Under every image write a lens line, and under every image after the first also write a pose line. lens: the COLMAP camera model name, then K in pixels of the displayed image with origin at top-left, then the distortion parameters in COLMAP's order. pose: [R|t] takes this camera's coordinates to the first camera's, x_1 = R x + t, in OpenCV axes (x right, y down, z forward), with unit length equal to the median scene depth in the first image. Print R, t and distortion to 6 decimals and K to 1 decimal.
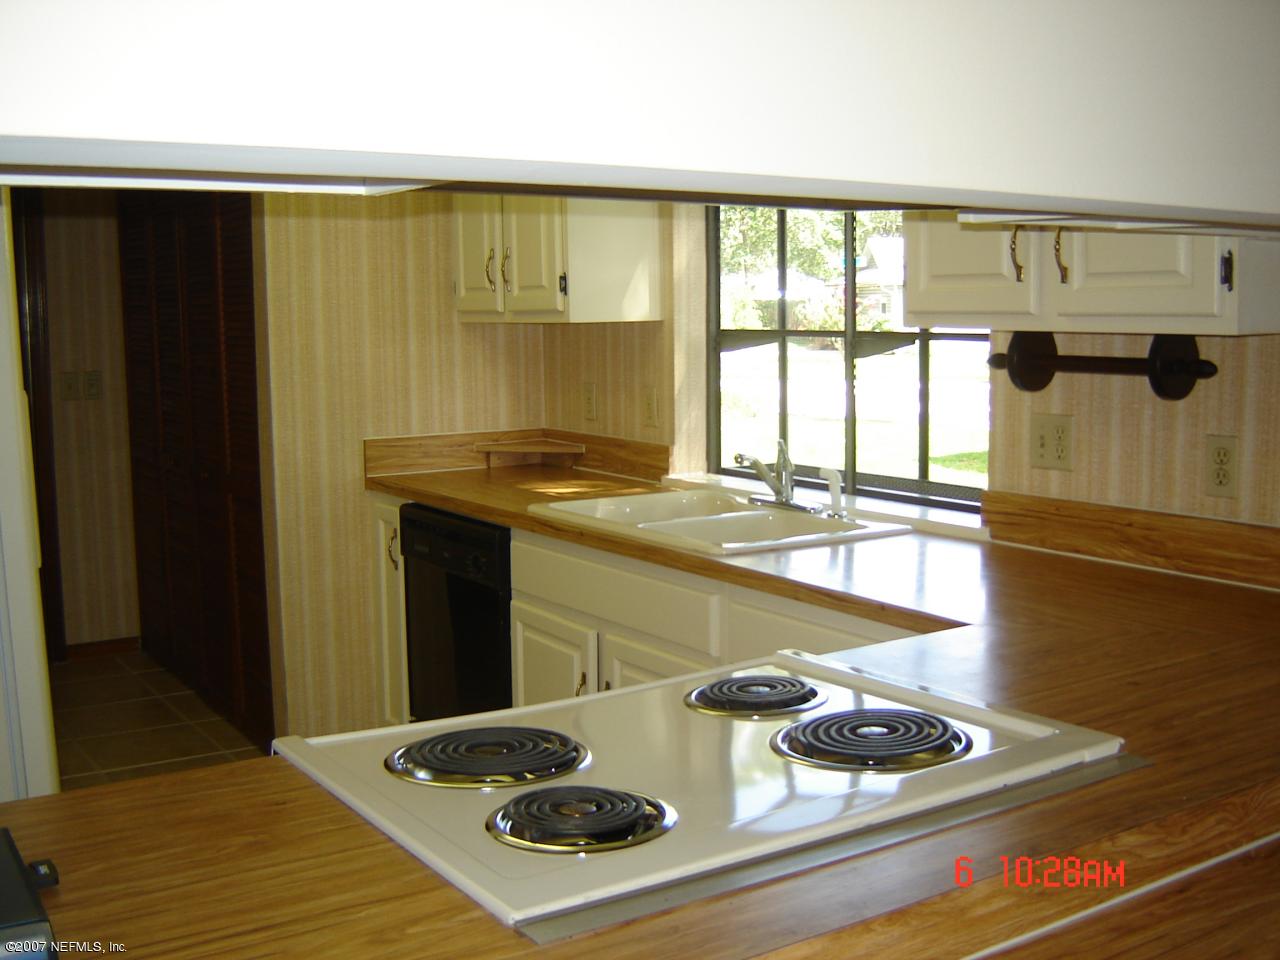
lens RADIAL K [[1429.8, 0, 640.6], [0, 1429.8, 481.5], [0, 0, 1]] dist [-0.120517, 0.000000]
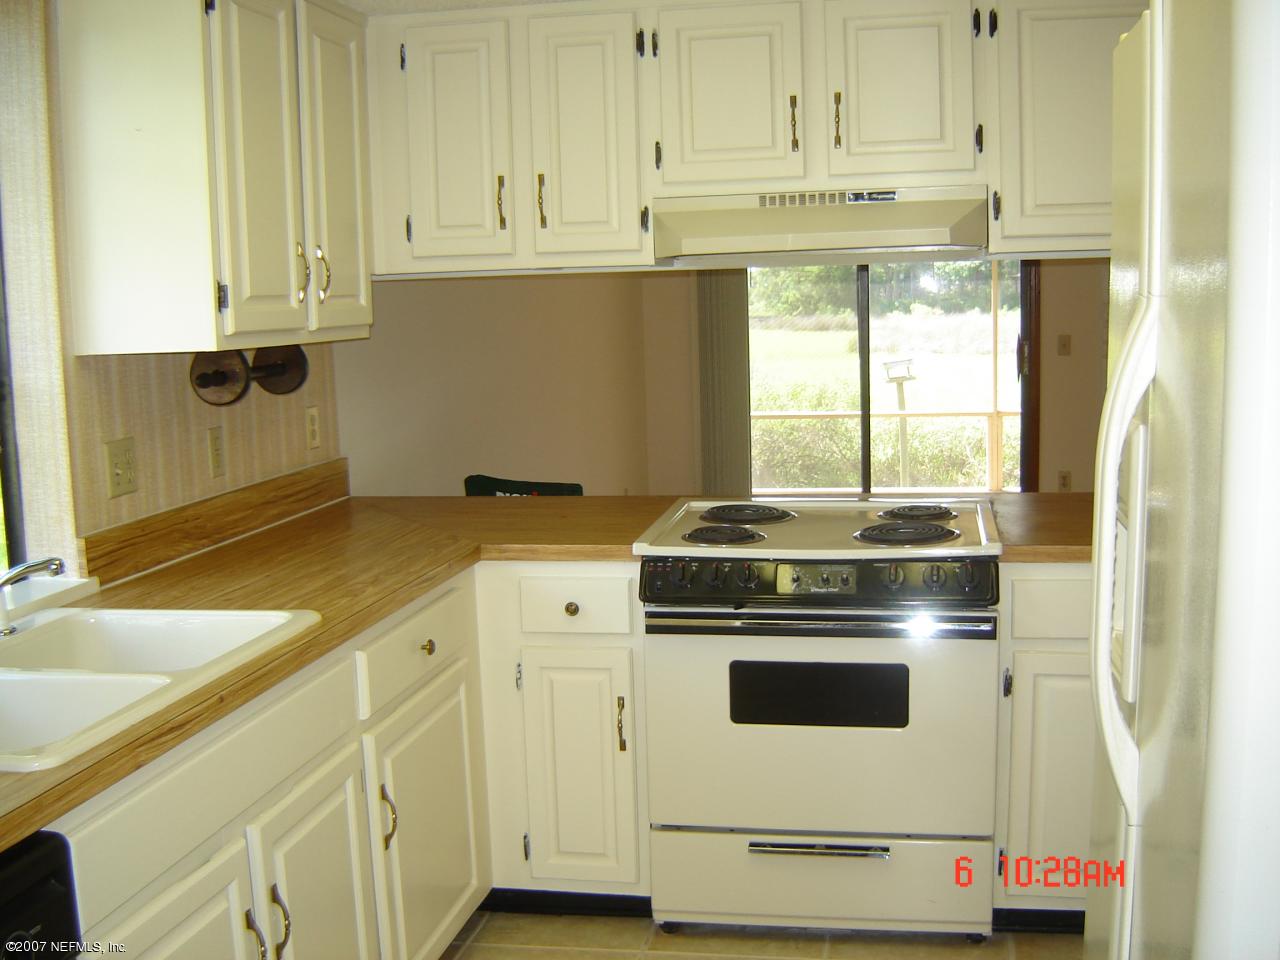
lens RADIAL K [[1429.8, 0, 640.7], [0, 1429.8, 479.8], [0, 0, 1]] dist [-0.120517, 0.000000]
pose [[-0.710974, -0.066048, 0.700110, -0.702865], [0.115342, 0.971144, 0.208748, -0.195491], [-0.693695, 0.229167, -0.682839, 1.512948]]
